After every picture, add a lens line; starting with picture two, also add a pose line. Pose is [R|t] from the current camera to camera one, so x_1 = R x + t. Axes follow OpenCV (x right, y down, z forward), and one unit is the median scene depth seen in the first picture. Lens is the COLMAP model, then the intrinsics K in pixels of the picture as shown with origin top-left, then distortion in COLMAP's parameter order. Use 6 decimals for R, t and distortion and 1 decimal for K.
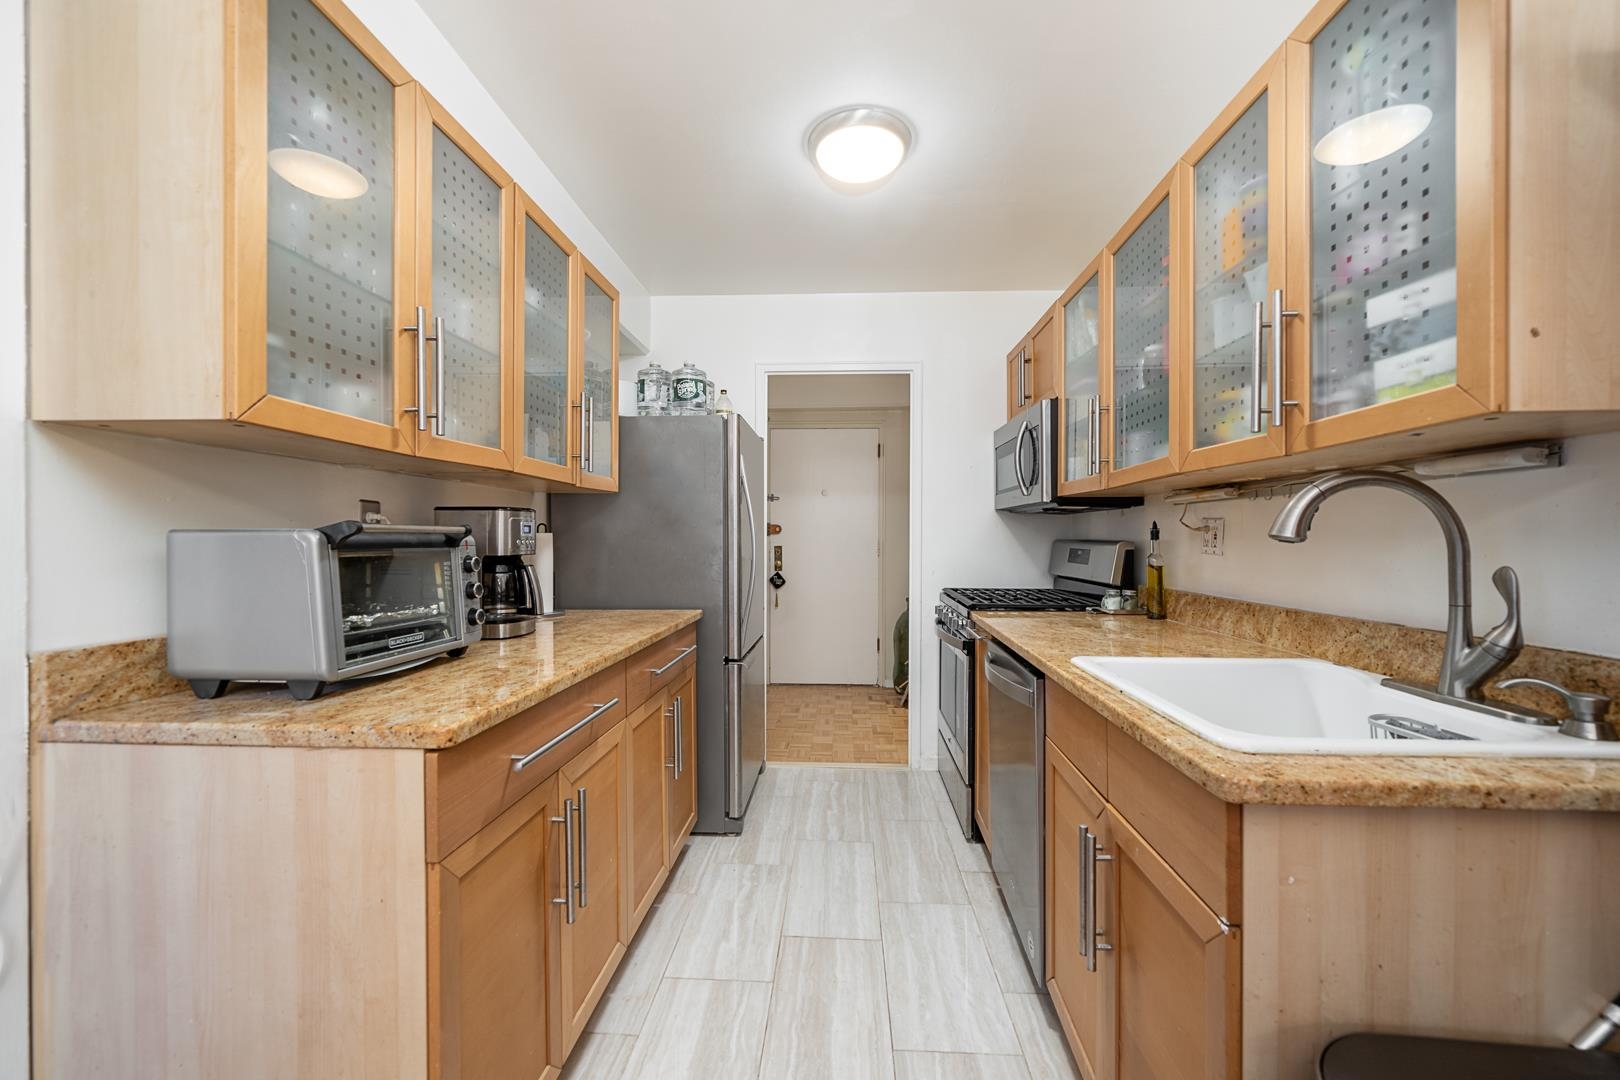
lens RADIAL K [[633.1, 0, 810.0], [0, 633.1, 540.0], [0, 0, 1]] dist [-0.000643, 0.000019]
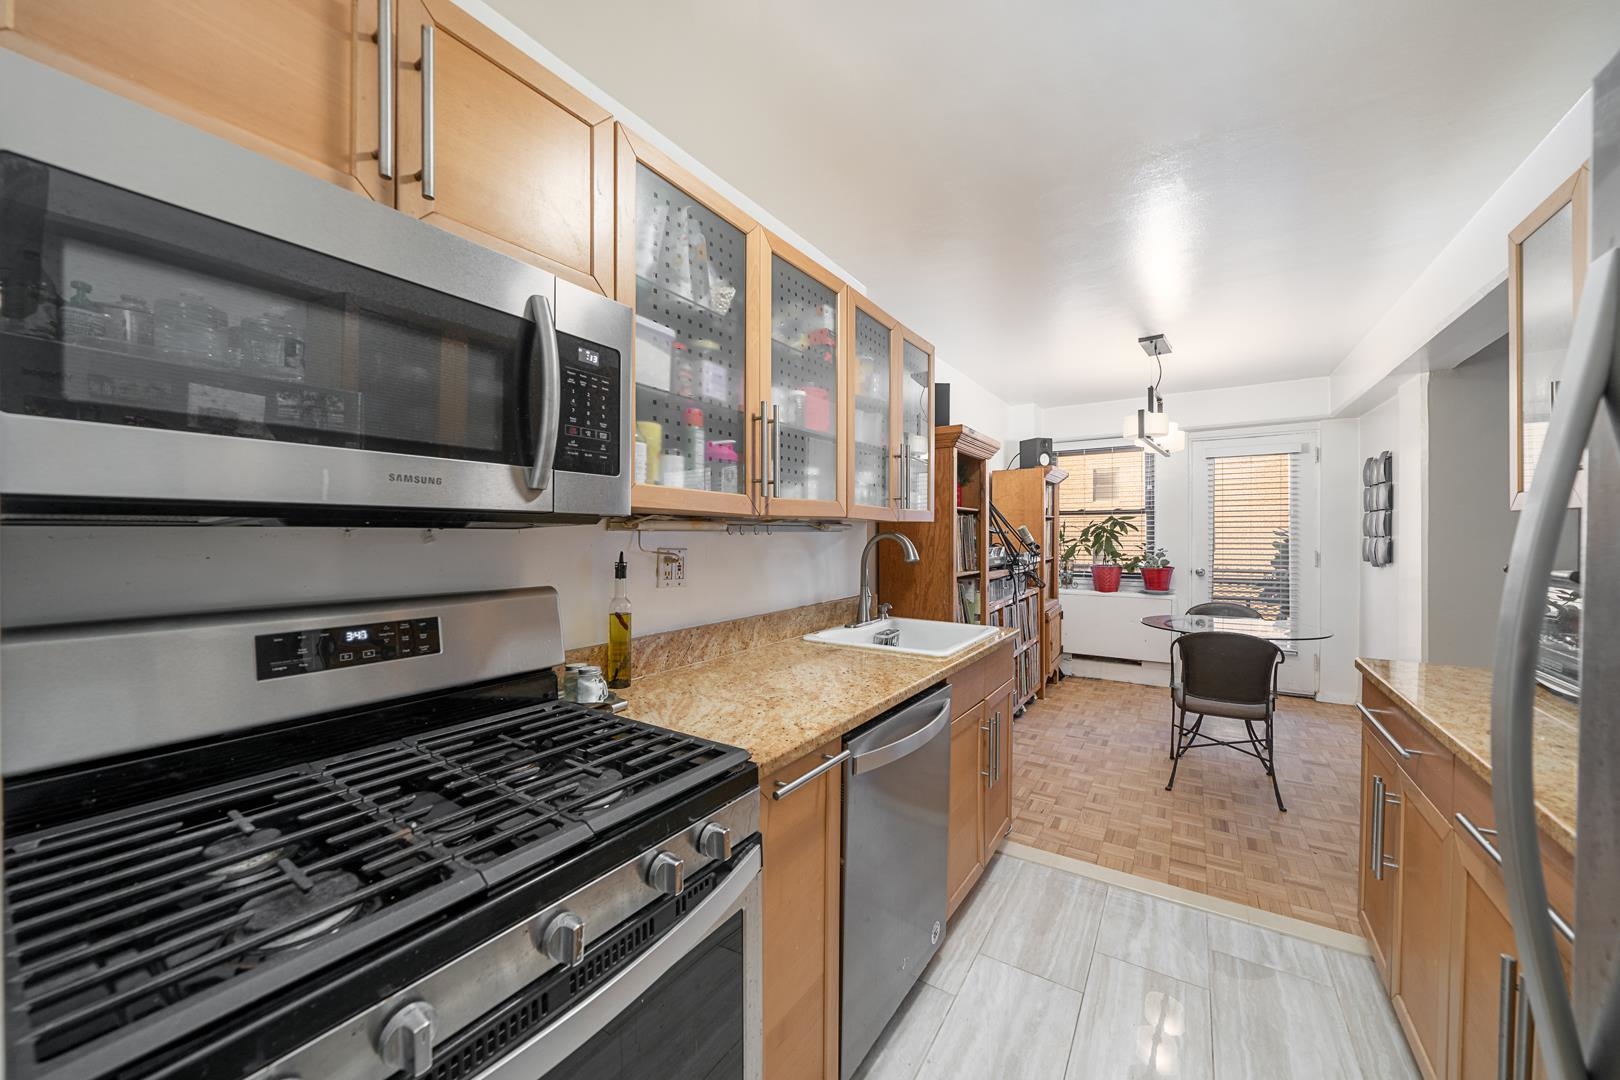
lens RADIAL K [[591.6, 0, 810.9], [0, 591.6, 532.9], [0, 0, 1]] dist [-0.001319, -0.000124]
pose [[-0.868624, -0.002201, 0.495467, 0.018087], [0.000105, 0.999989, 0.004627, -0.051308], [-0.495471, 0.004071, -0.868615, 1.400788]]
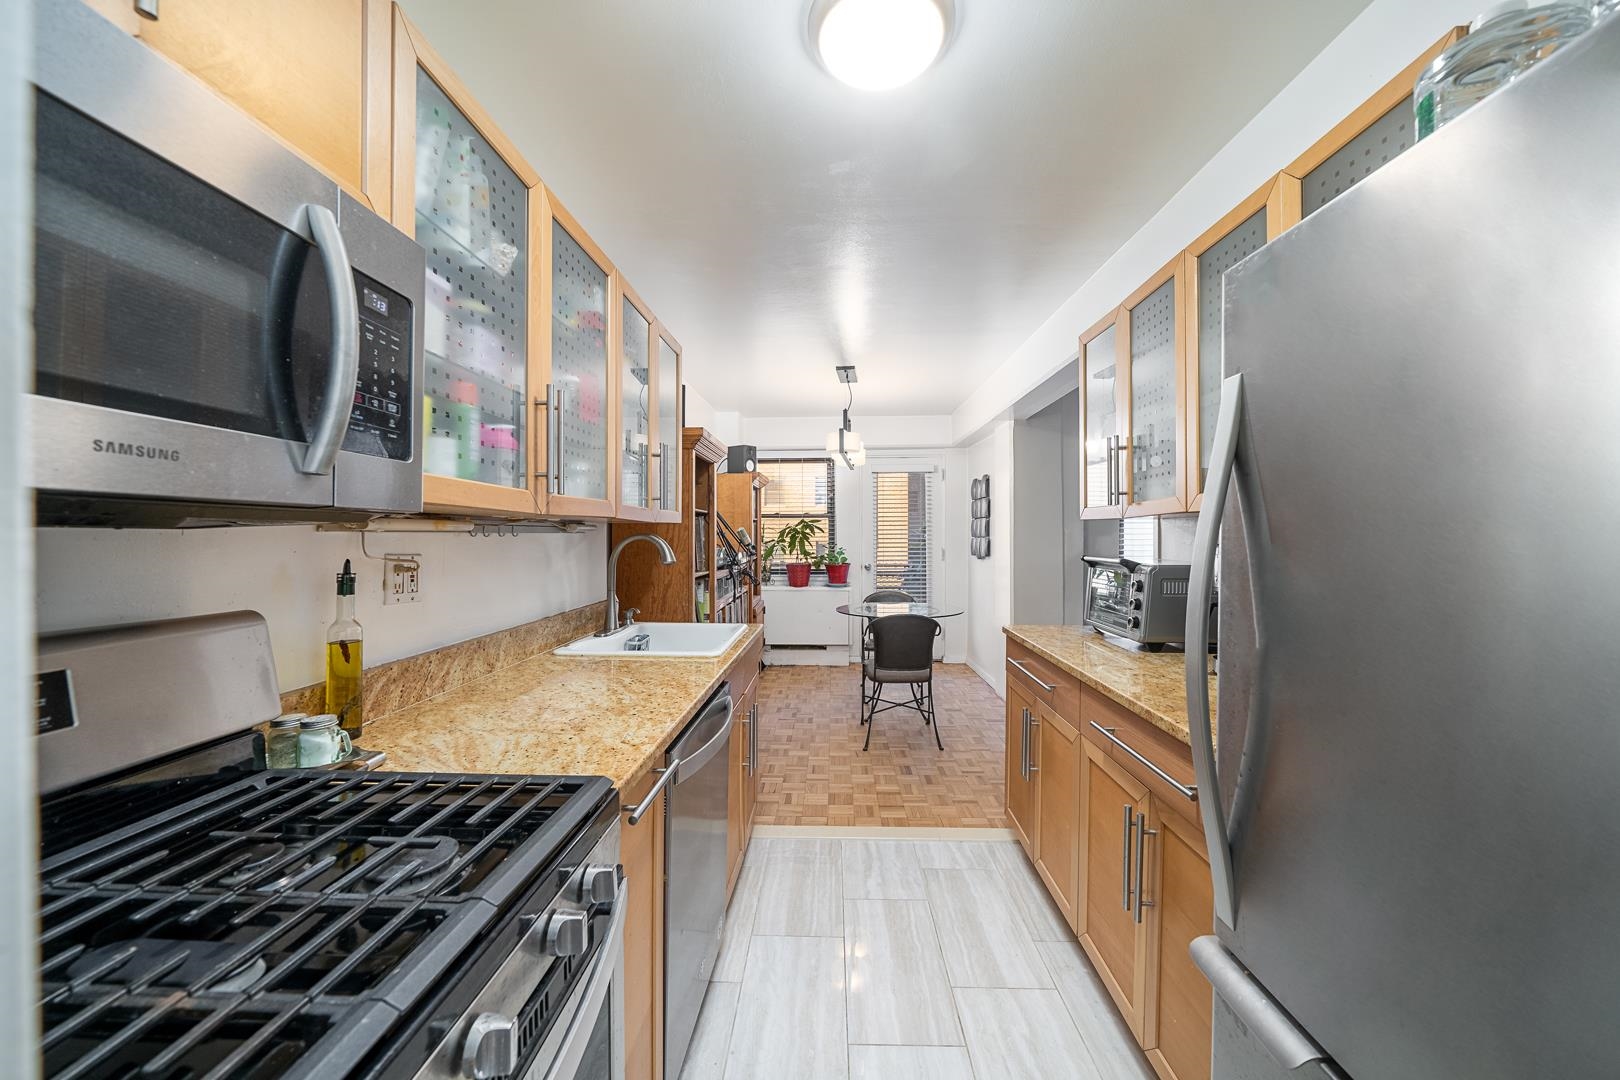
lens RADIAL K [[598.9, 0, 813.4], [0, 598.9, 533.1], [0, 0, 1]] dist [-0.000111, -0.000027]
pose [[-0.999755, -0.002419, -0.022014, 0.143839], [-0.002469, 0.999994, 0.002232, -0.051497], [0.022009, 0.002285, -0.999755, 1.444148]]
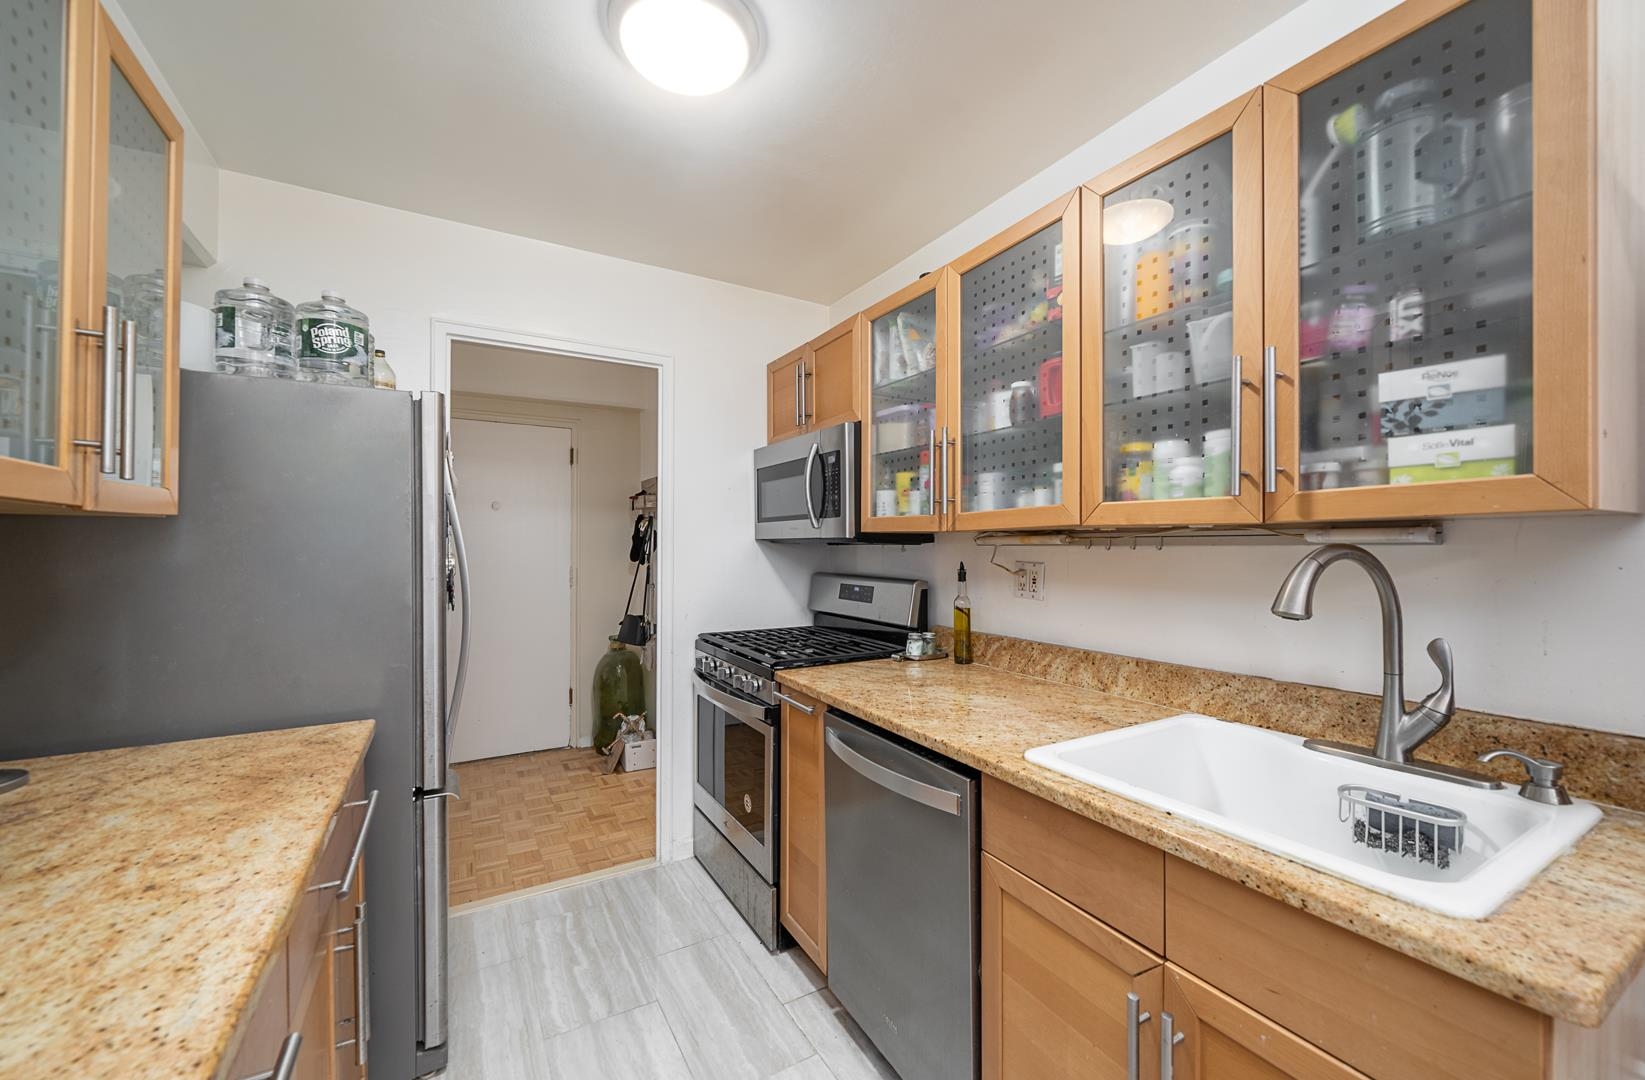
lens RADIAL K [[643.0, 0, 828.7], [0, 643.0, 542.7], [0, 0, 1]] dist [-0.002434, -0.000236]
pose [[0.830118, 0.000730, 0.557587, -0.160007], [0.003713, 0.999970, -0.006837, -0.049803], [-0.557575, 0.007746, 0.830090, 0.282585]]
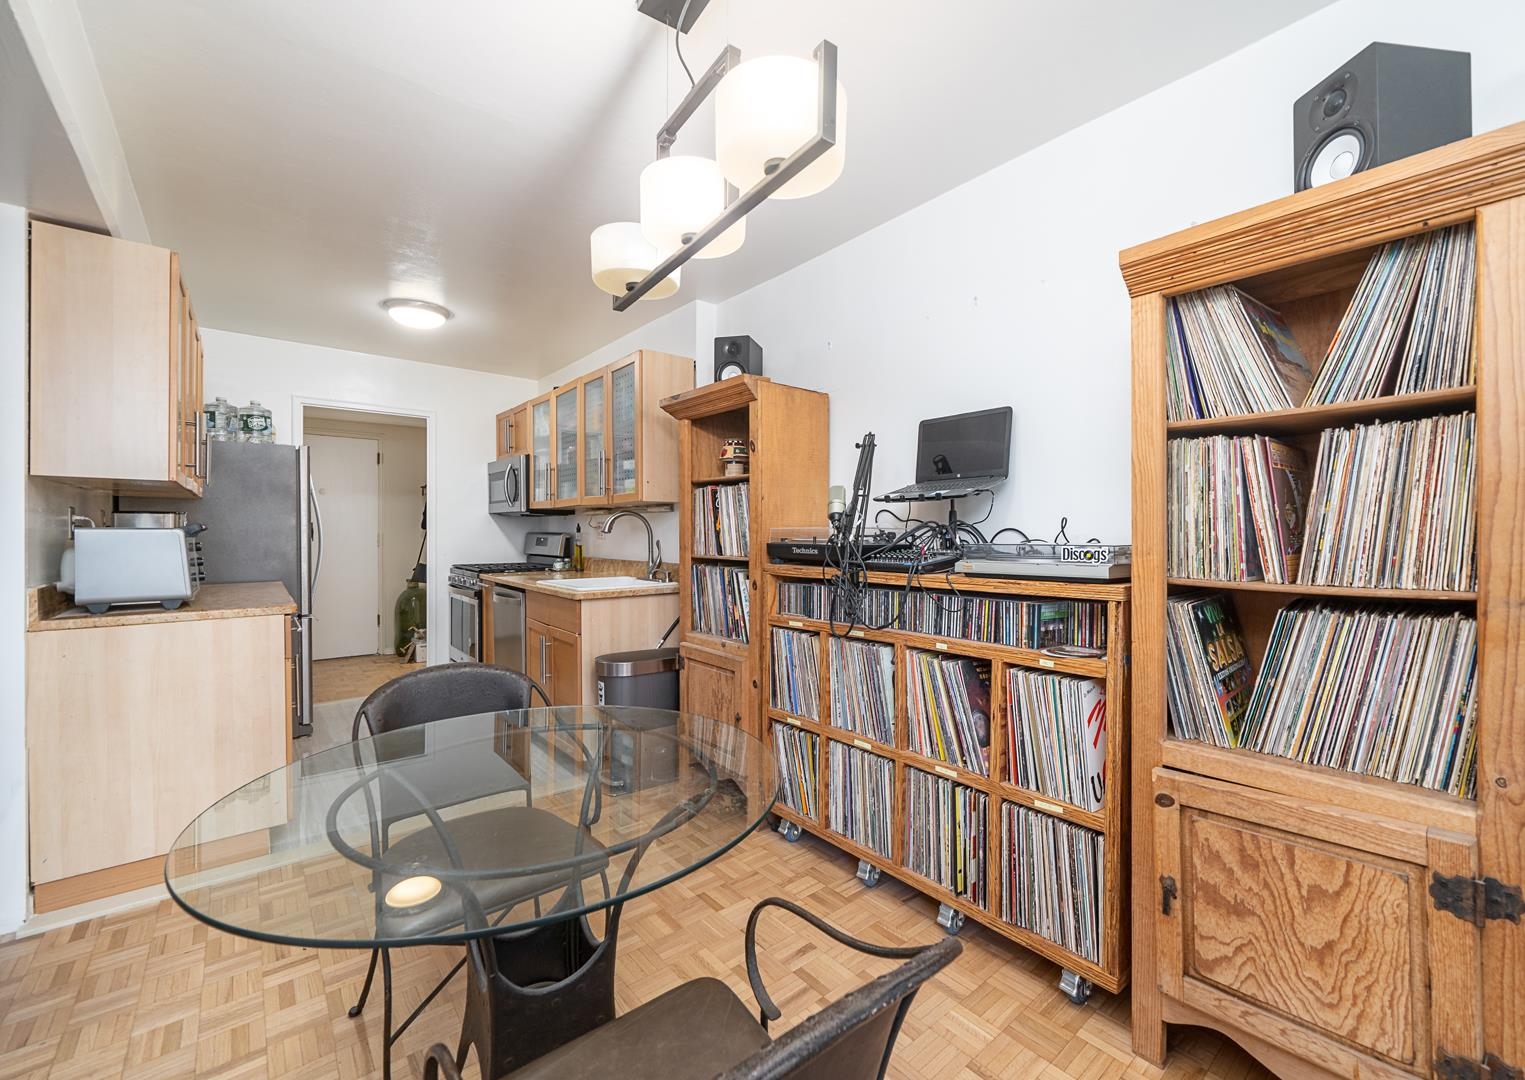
lens RADIAL K [[643.1, 0, 789.8], [0, 643.1, 534.4], [0, 0, 1]] dist [-0.000695, -0.000038]
pose [[0.723618, -0.005171, 0.690182, -0.355896], [0.003463, 0.999987, 0.003862, 0.000865], [-0.690192, -0.000404, 0.723626, -0.884994]]
